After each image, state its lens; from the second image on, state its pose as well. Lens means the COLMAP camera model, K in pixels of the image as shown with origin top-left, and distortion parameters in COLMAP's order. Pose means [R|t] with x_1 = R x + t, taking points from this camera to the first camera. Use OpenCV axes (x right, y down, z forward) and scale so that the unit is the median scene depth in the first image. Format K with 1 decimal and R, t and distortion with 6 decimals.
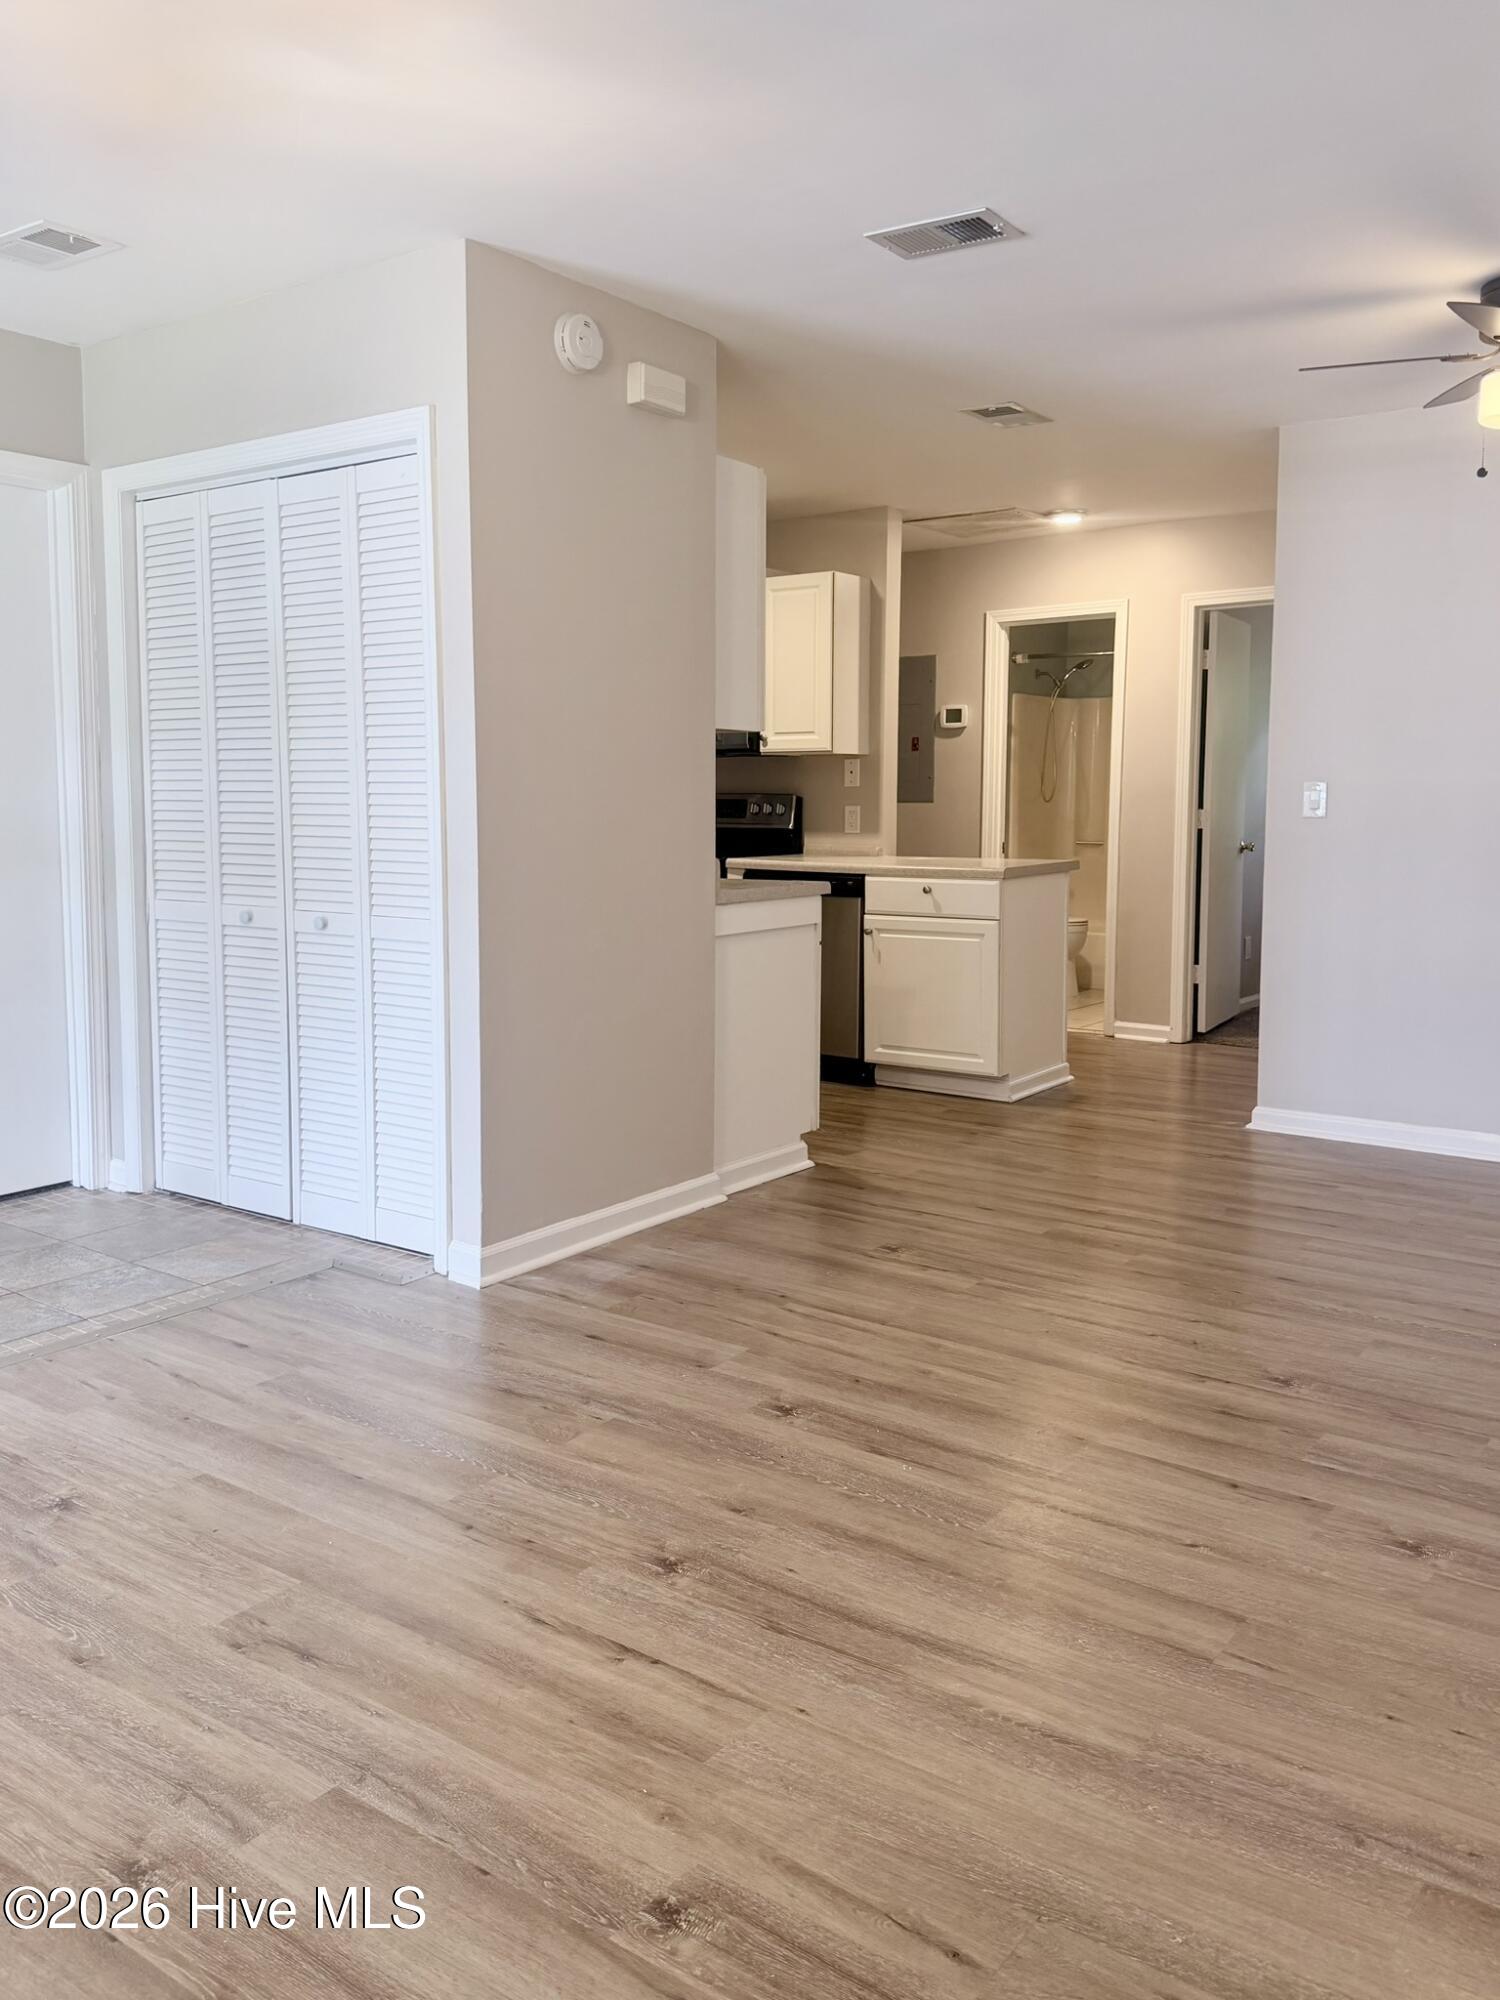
lens RADIAL K [[1575.4, 0, 749.1], [0, 1575.4, 933.7], [0, 0, 1]] dist [0.087684, -0.148174]
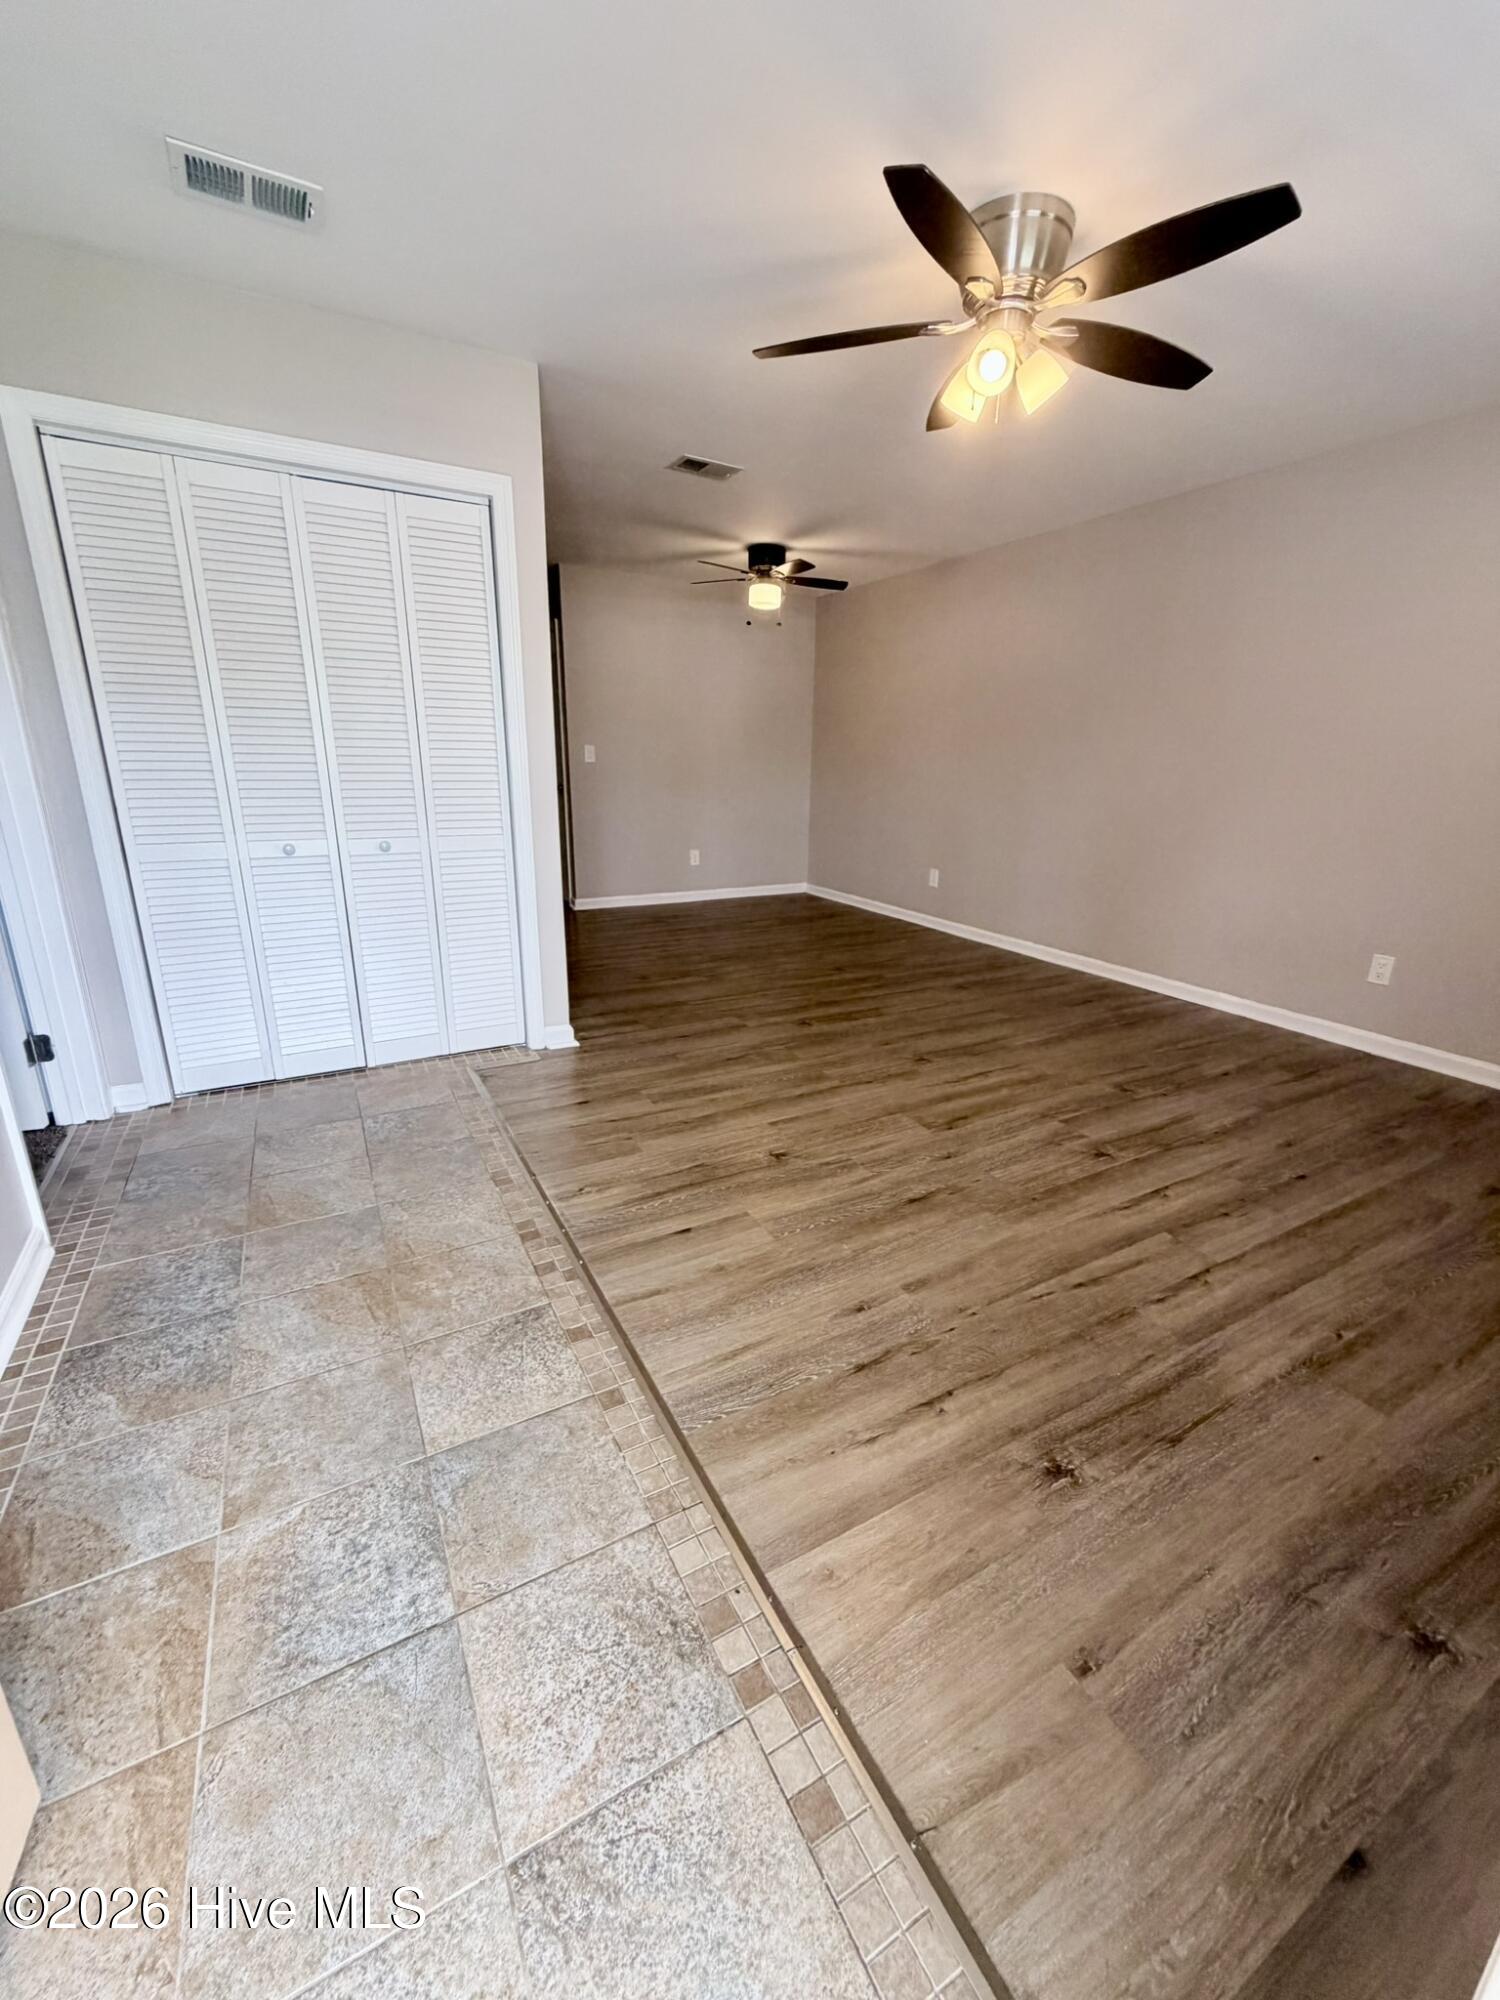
lens RADIAL K [[804.4, 0, 750.0], [0, 804.4, 1000.0], [0, 0, 1]] dist [0.001853, 0.000109]
pose [[0.419691, -0.261128, 0.869294, -1.319223], [0.064601, 0.963888, 0.258354, -0.066811], [-0.905365, -0.052271, 0.421404, 0.701028]]
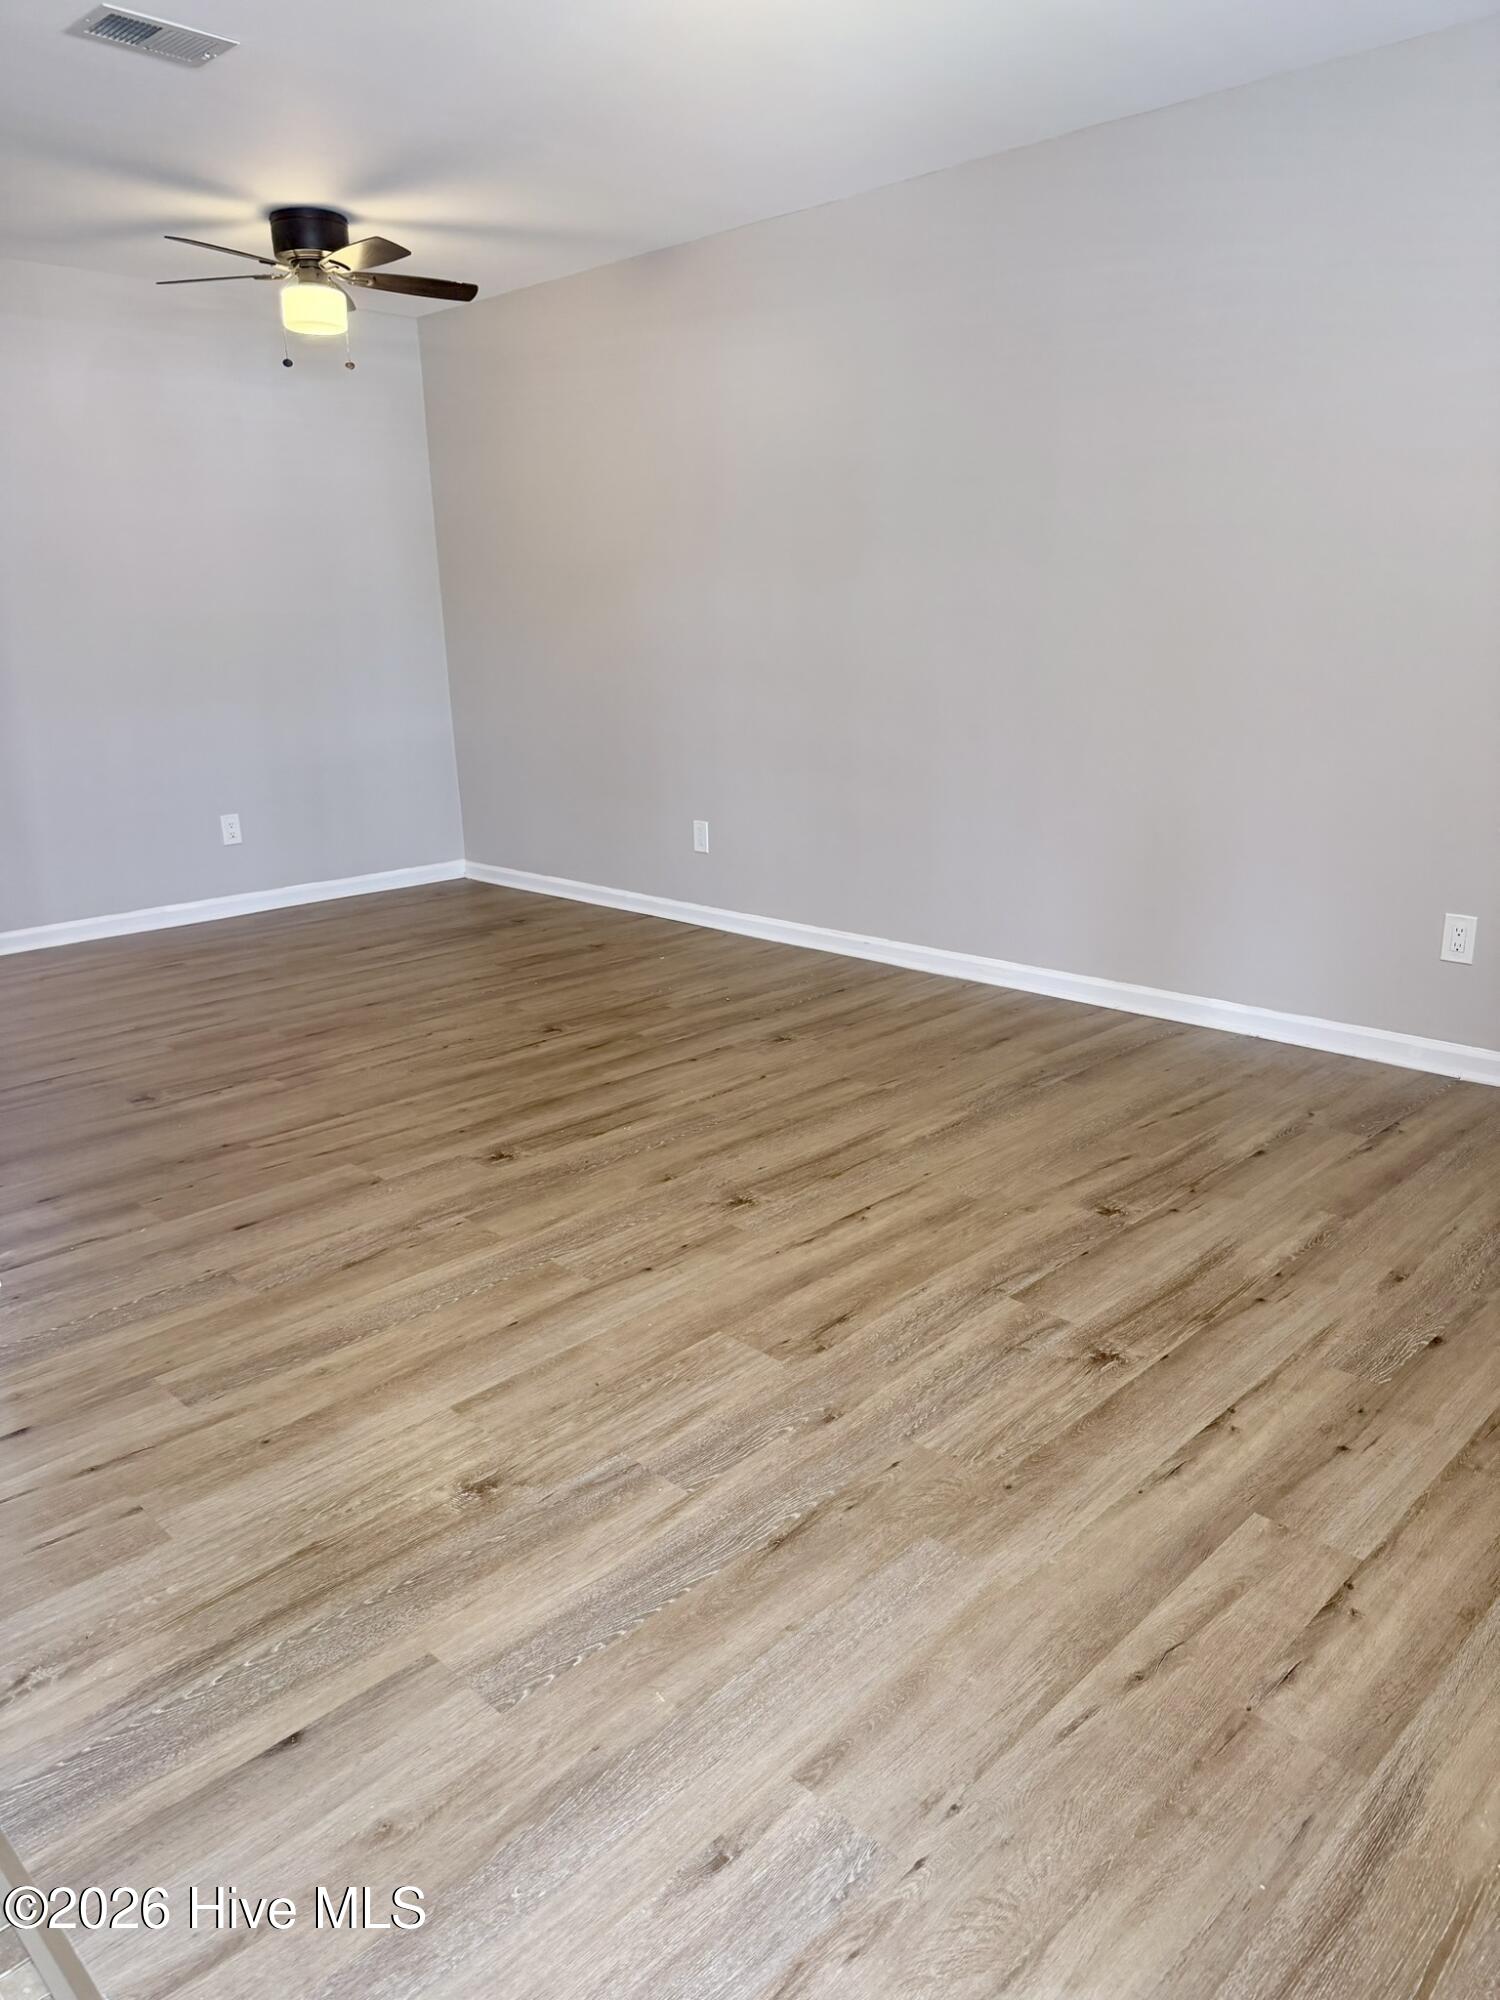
lens RADIAL K [[1405.5, 0, 750.0], [0, 1405.5, 1000.0], [0, 0, 1]] dist [0.145937, -0.239471]
pose [[0.151542, -0.270508, 0.950716, -1.168760], [0.111388, 0.960371, 0.255500, -0.084449], [-0.982155, 0.067179, 0.175667, 0.766343]]
